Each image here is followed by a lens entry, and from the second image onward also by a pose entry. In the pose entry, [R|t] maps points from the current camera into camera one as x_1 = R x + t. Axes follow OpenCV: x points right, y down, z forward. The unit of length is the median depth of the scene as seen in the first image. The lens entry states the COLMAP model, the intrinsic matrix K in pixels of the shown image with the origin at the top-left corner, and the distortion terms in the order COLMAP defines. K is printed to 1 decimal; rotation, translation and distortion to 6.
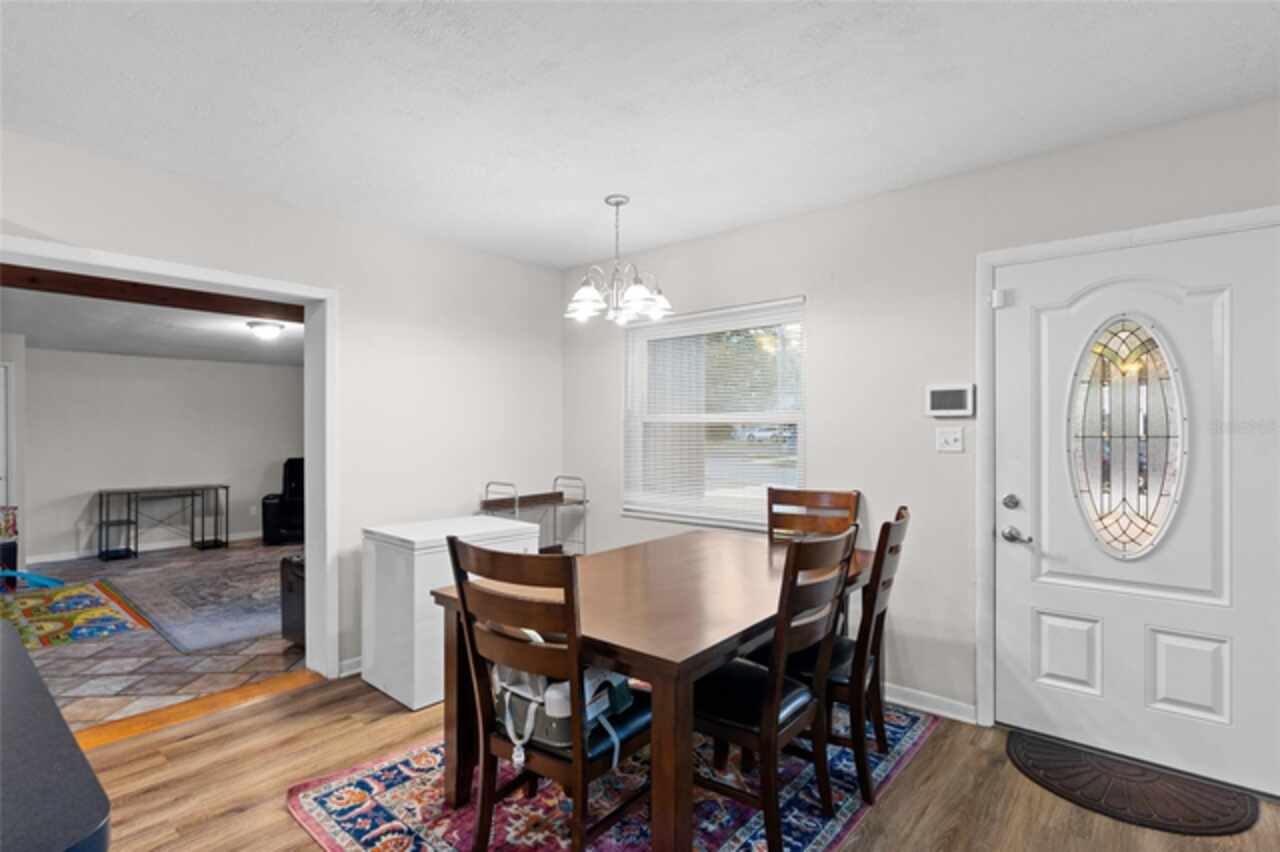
lens RADIAL K [[630.5, 0, 640.7], [0, 630.5, 431.3], [0, 0, 1]] dist [-0.001544, 0.000603]
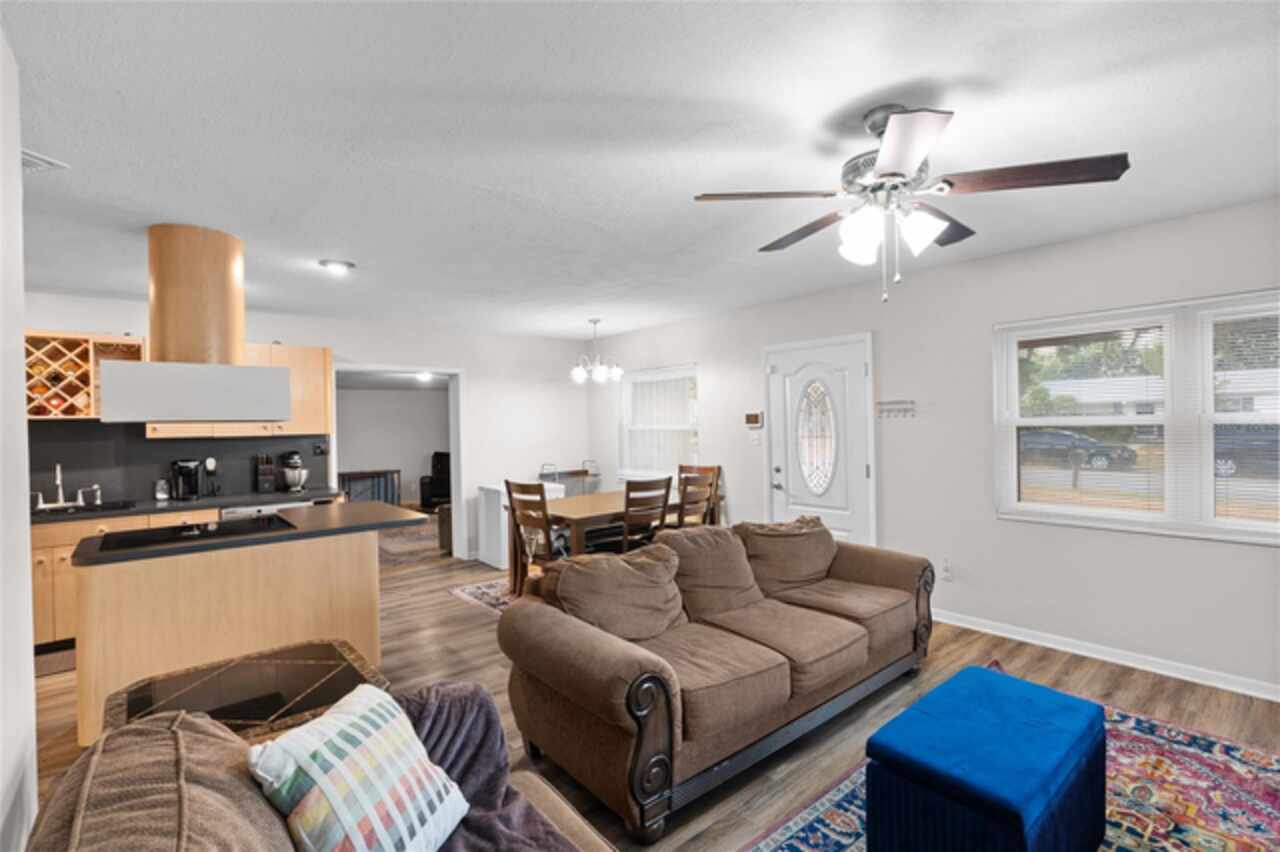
lens RADIAL K [[581.0, 0, 636.3], [0, 581.0, 427.6], [0, 0, 1]] dist [-0.001543, 0.000061]
pose [[0.986660, -0.017899, -0.161809, 0.441676], [0.018640, 0.999822, 0.003060, -0.036561], [0.161725, -0.006035, 0.986817, -0.916803]]
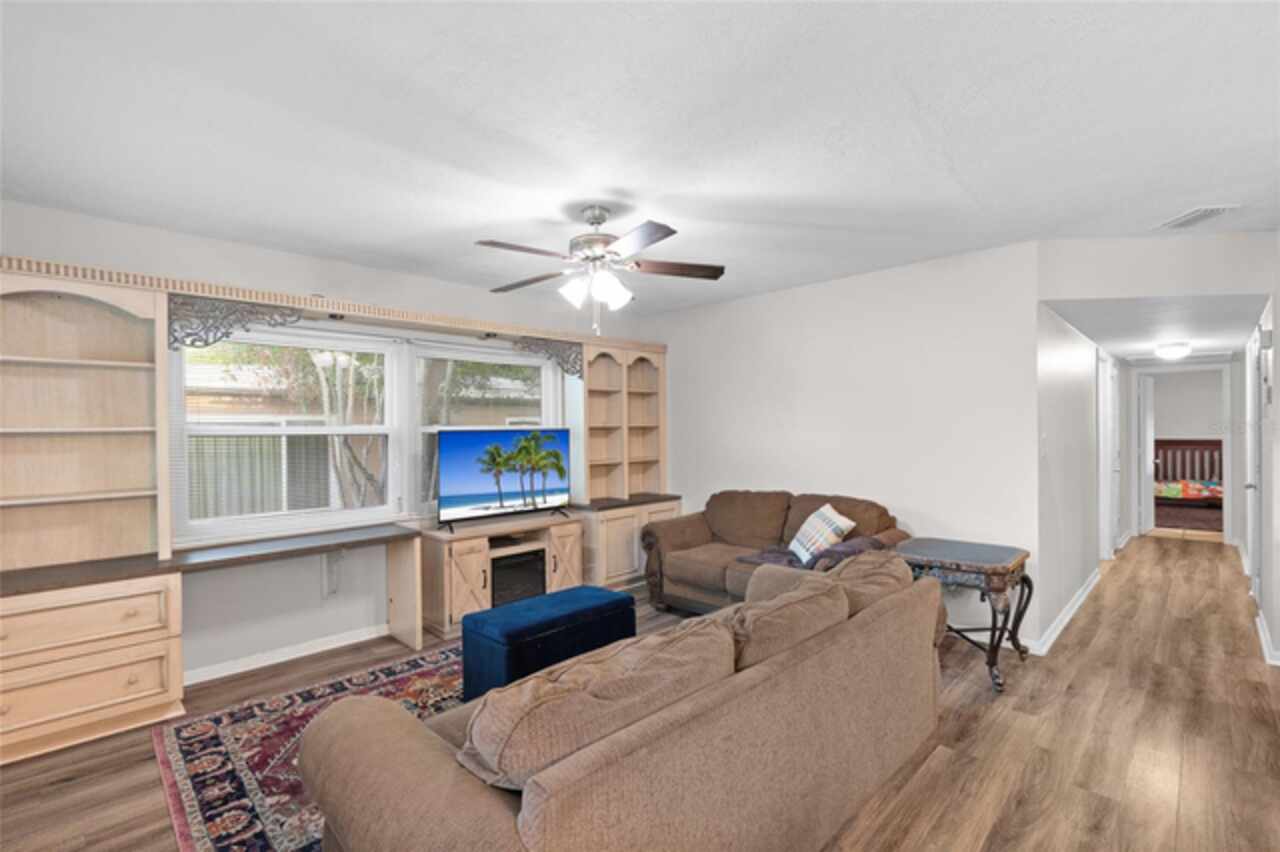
lens RADIAL K [[581.0, 0, 636.3], [0, 581.0, 427.6], [0, 0, 1]] dist [-0.001543, 0.000061]
pose [[-0.996764, 0.010964, 0.079630, 0.481445], [0.011392, 0.999923, 0.004925, -0.027483], [-0.079570, 0.005817, -0.996812, 0.905632]]
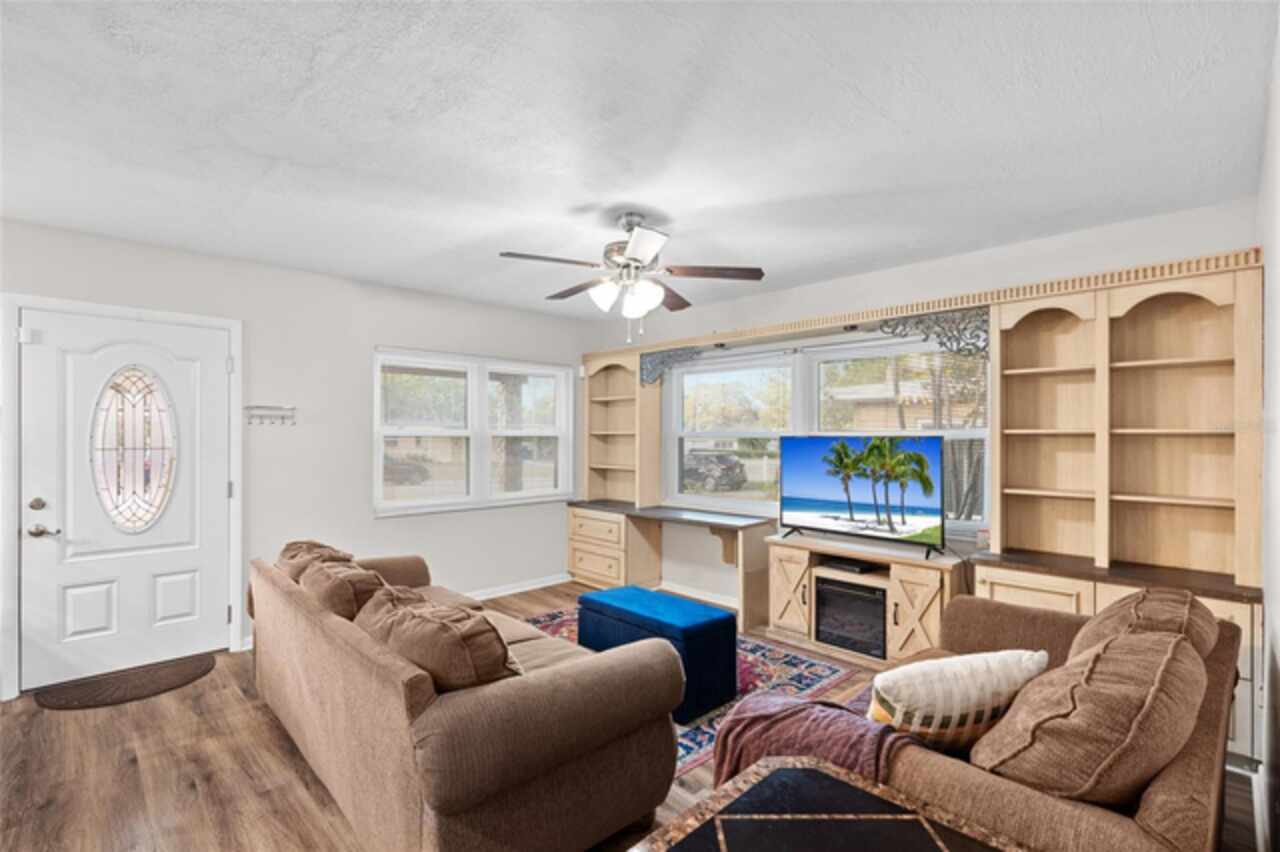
lens RADIAL K [[585.0, 0, 643.4], [0, 585.0, 431.9], [0, 0, 1]] dist [-0.004224, -0.000179]
pose [[0.086476, 0.007725, 0.996224, -0.430950], [0.001378, 0.999968, -0.007873, -0.016982], [-0.996253, 0.002053, 0.086463, -0.263967]]
